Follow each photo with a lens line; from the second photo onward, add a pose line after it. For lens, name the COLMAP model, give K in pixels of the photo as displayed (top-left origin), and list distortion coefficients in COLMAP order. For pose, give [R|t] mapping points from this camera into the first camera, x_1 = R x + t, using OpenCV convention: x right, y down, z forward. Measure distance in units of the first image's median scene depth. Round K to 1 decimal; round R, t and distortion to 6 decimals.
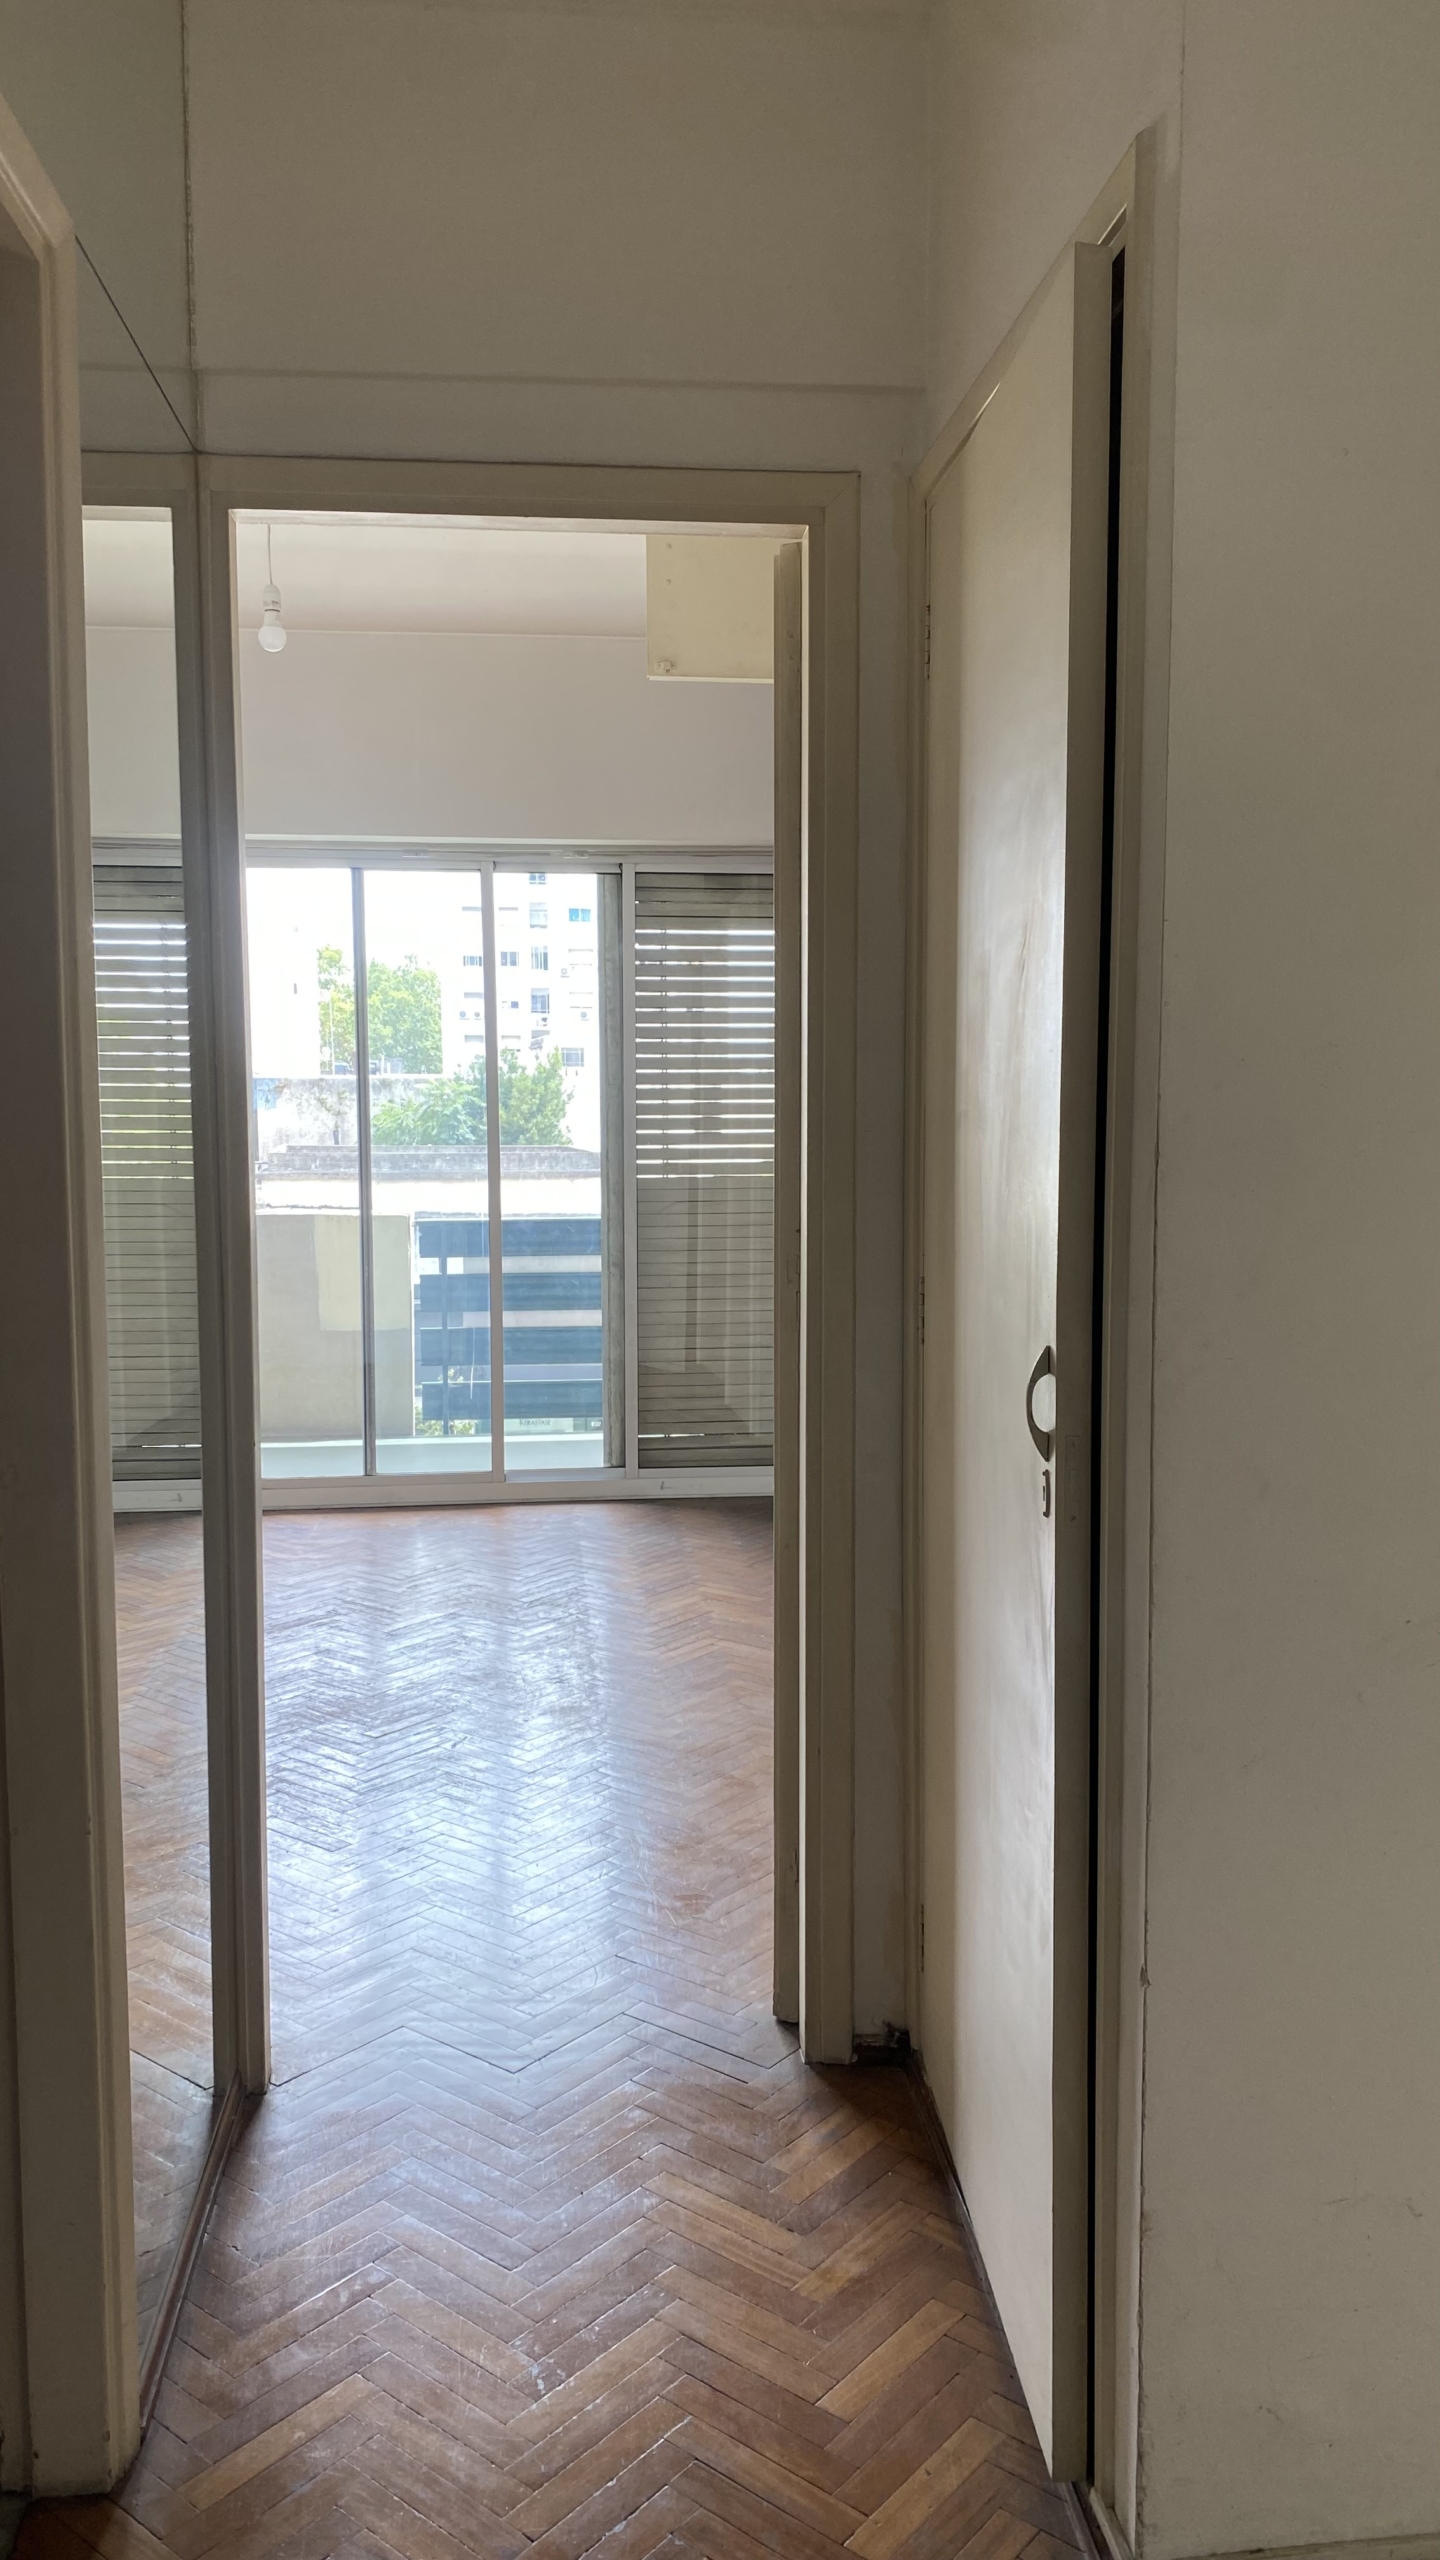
lens RADIAL K [[1904.8, 0, 725.2], [0, 1904.8, 1283.5], [0, 0, 1]] dist [-0.005320, 0.039627]
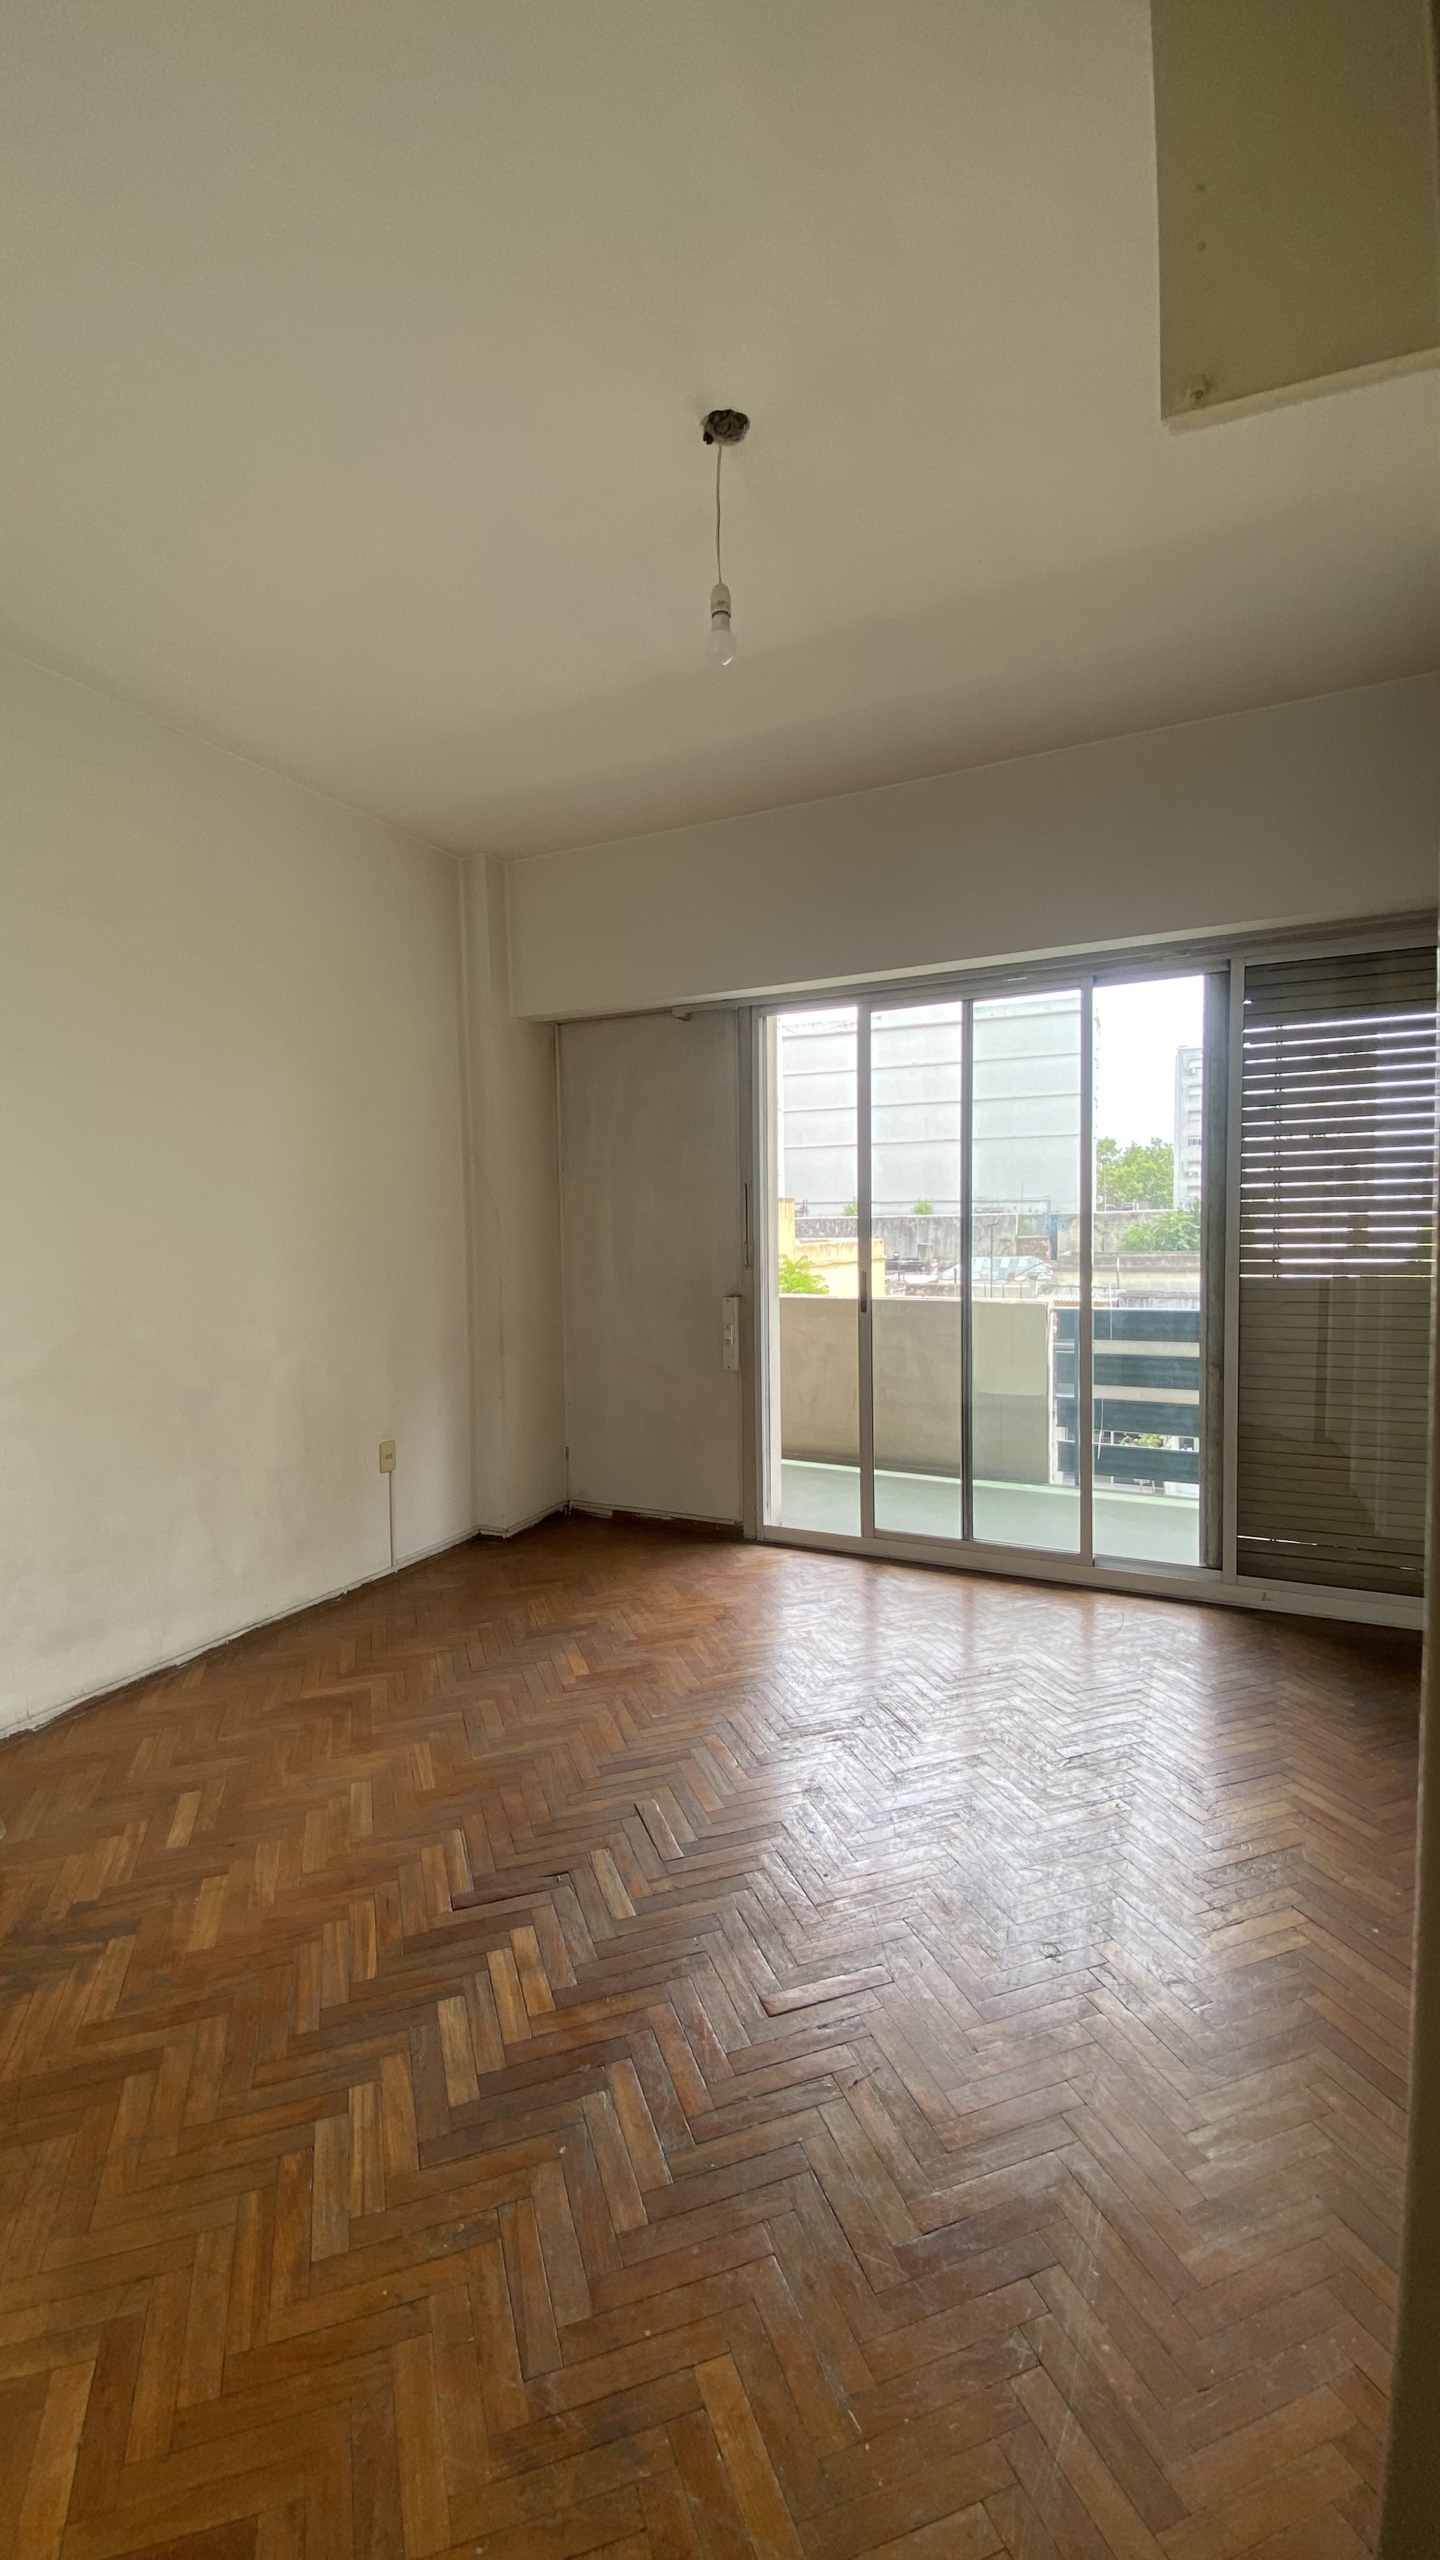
lens RADIAL K [[1011.1, 0, 722.1], [0, 1011.1, 1287.1], [0, 0, 1]] dist [0.014713, -0.000264]
pose [[0.843700, 0.014717, -0.536614, 0.008909], [-0.034948, 0.999009, -0.027550, -0.025908], [0.535677, 0.041998, 0.843378, 0.412714]]
